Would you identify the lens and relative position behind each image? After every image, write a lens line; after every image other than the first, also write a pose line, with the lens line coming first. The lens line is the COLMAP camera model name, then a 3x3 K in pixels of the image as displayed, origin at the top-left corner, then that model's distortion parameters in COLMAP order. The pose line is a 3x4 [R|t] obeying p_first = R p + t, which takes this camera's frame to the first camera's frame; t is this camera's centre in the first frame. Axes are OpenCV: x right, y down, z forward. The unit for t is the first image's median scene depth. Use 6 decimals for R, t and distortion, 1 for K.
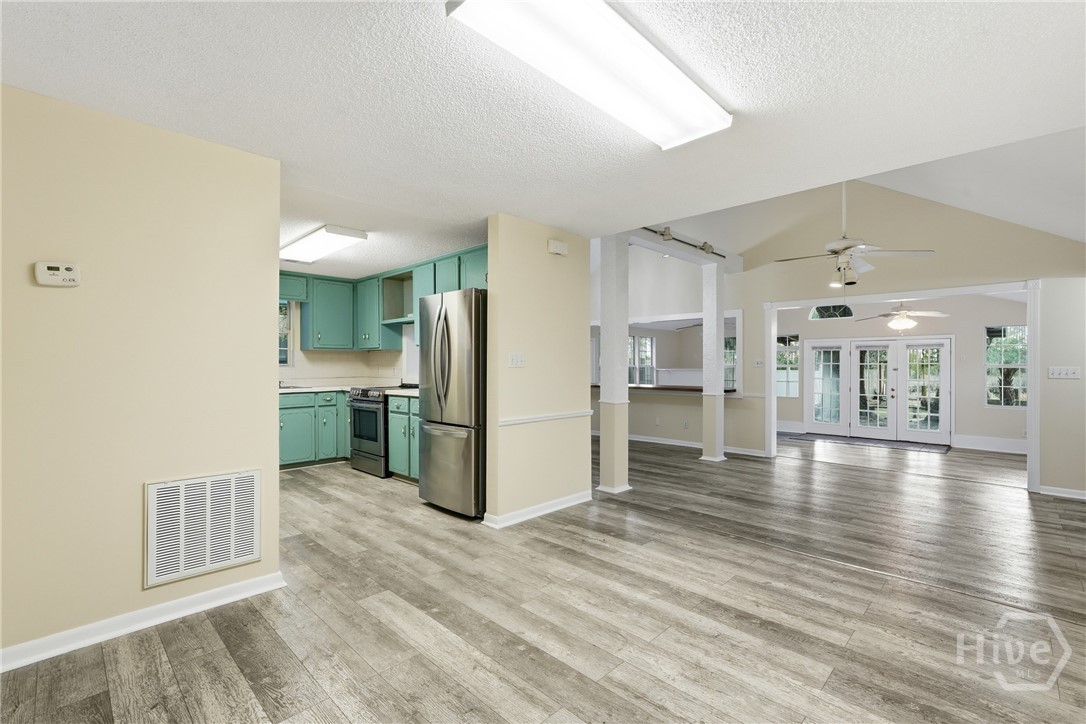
lens RADIAL K [[486.3, 0, 543.7], [0, 486.3, 364.5], [0, 0, 1]] dist [-0.011391, 0.007251]
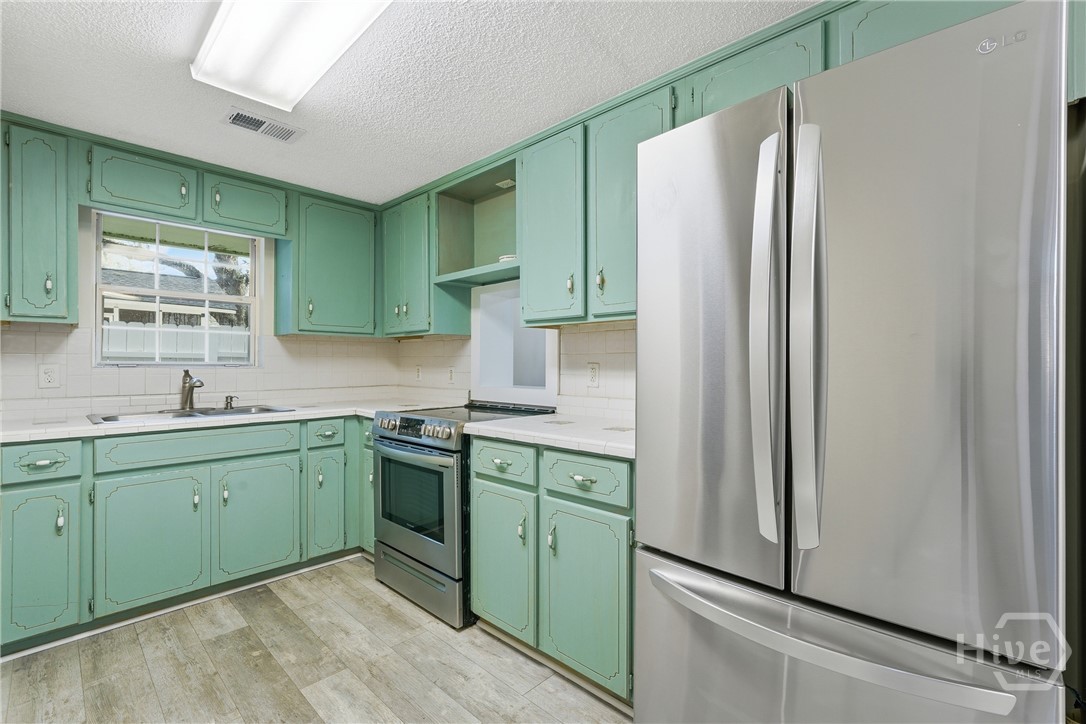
lens RADIAL K [[486.3, 0, 548.0], [0, 486.3, 362.7], [0, 0, 1]] dist [-0.011391, 0.007251]
pose [[0.999907, 0.003321, 0.013228, -0.235317], [-0.003277, 0.999989, -0.003342, 0.000573], [-0.013239, 0.003299, 0.999907, 0.522038]]
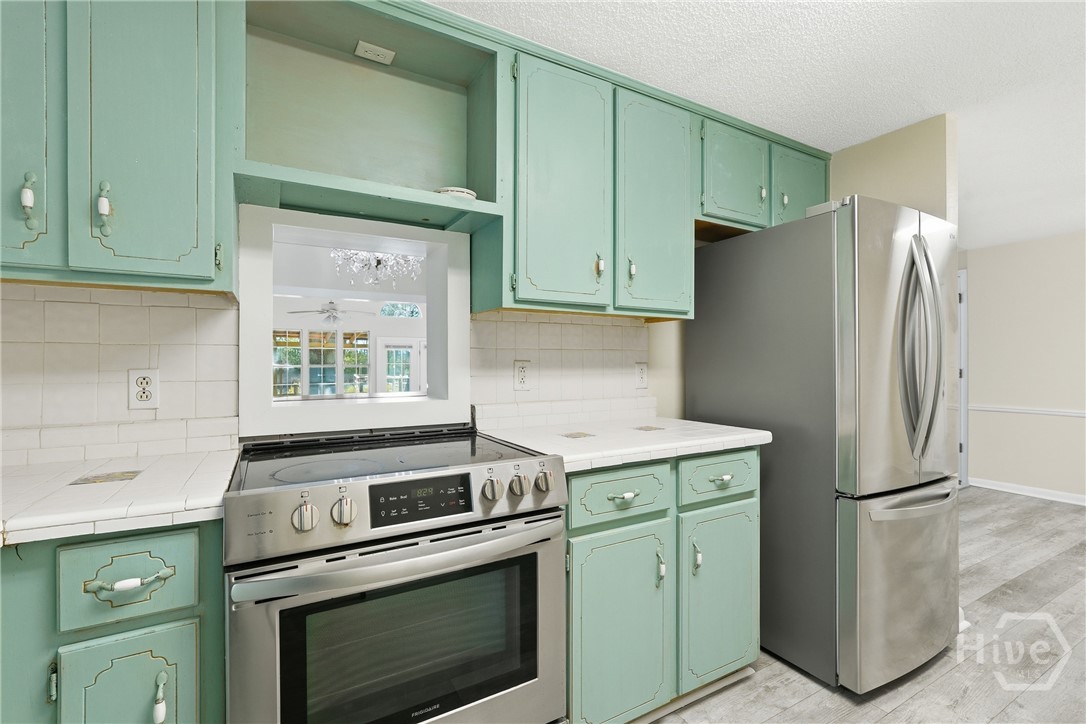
lens RADIAL K [[486.3, 0, 546.5], [0, 486.3, 362.0], [0, 0, 1]] dist [-0.011391, 0.007251]
pose [[0.270669, 0.002696, 0.962669, -0.531121], [0.000861, 0.999995, -0.003042, 0.001136], [-0.962672, 0.001653, 0.270665, 0.853678]]
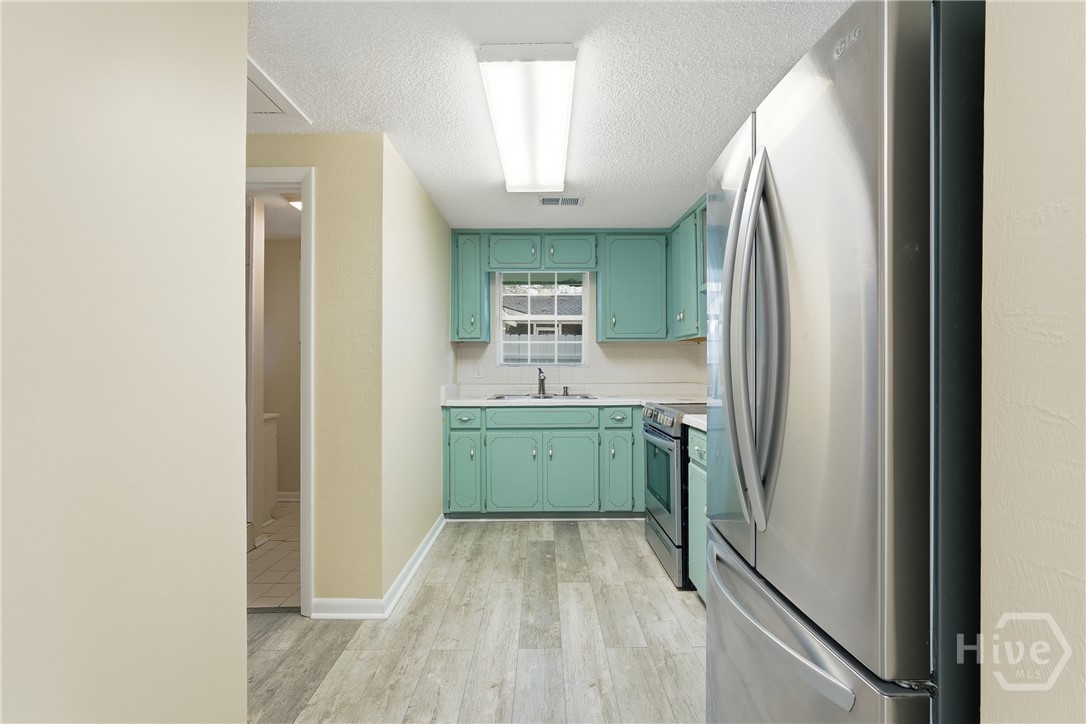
lens RADIAL K [[486.3, 0, 538.9], [0, 486.3, 363.0], [0, 0, 1]] dist [-0.011391, 0.007251]
pose [[0.702017, -0.000245, -0.712160, -0.067727], [0.001683, 0.999998, 0.001315, -0.001345], [0.712159, -0.002121, 0.702015, 0.495840]]
